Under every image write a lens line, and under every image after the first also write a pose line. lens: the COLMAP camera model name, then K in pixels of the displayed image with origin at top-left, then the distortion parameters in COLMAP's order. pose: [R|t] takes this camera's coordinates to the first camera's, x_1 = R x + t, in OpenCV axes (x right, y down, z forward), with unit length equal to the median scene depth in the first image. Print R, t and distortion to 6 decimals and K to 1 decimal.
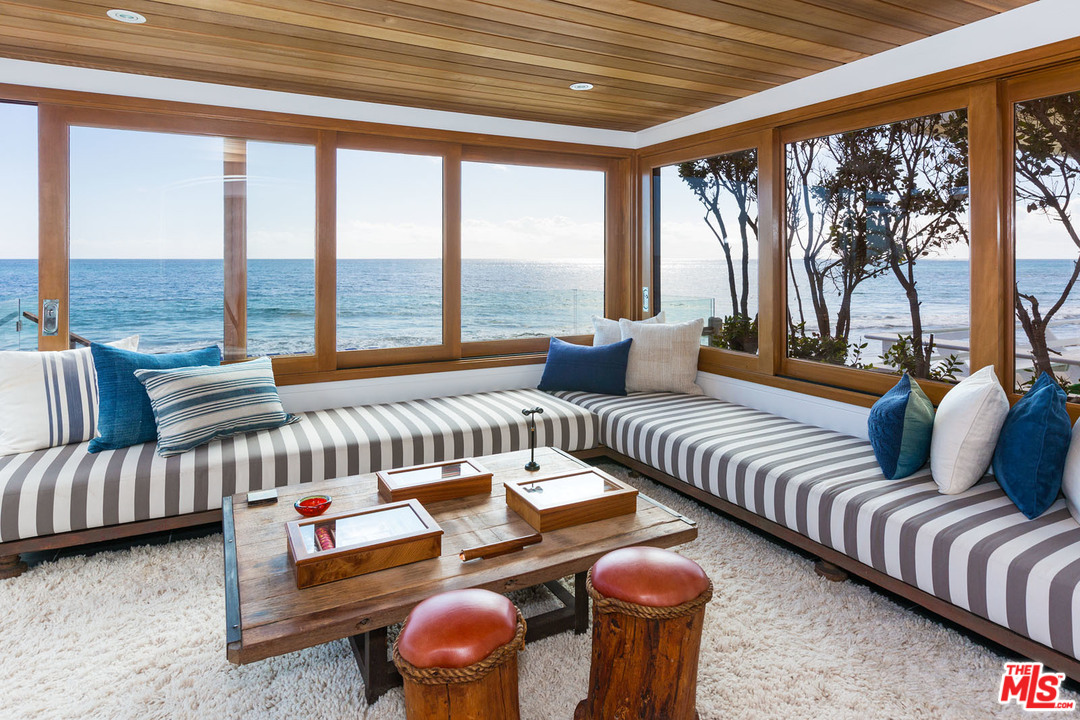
lens RADIAL K [[546.2, 0, 569.5], [0, 546.2, 273.8], [0, 0, 1]] dist [0.002223, 0.000624]
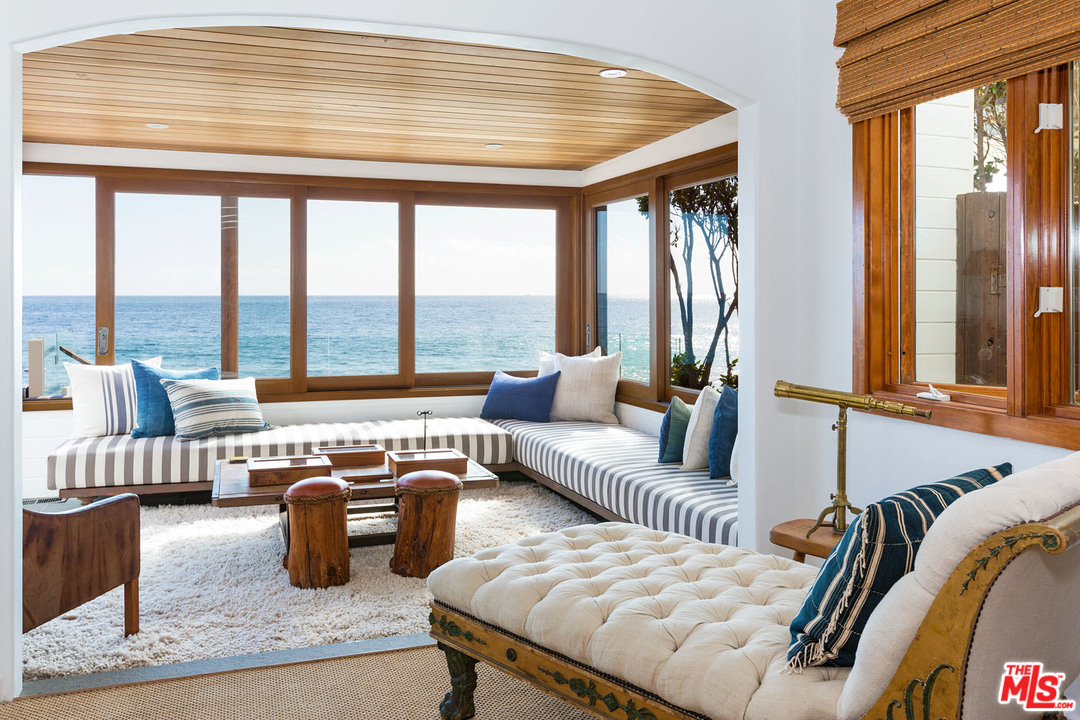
lens RADIAL K [[889.1, 0, 521.7], [0, 889.1, 330.6], [0, 0, 1]] dist [0.000075, -0.001228]
pose [[0.966610, 0.009059, -0.256091, 0.545976], [-0.005840, 0.999894, 0.013330, 0.019973], [0.256184, -0.011390, 0.966561, -0.774785]]
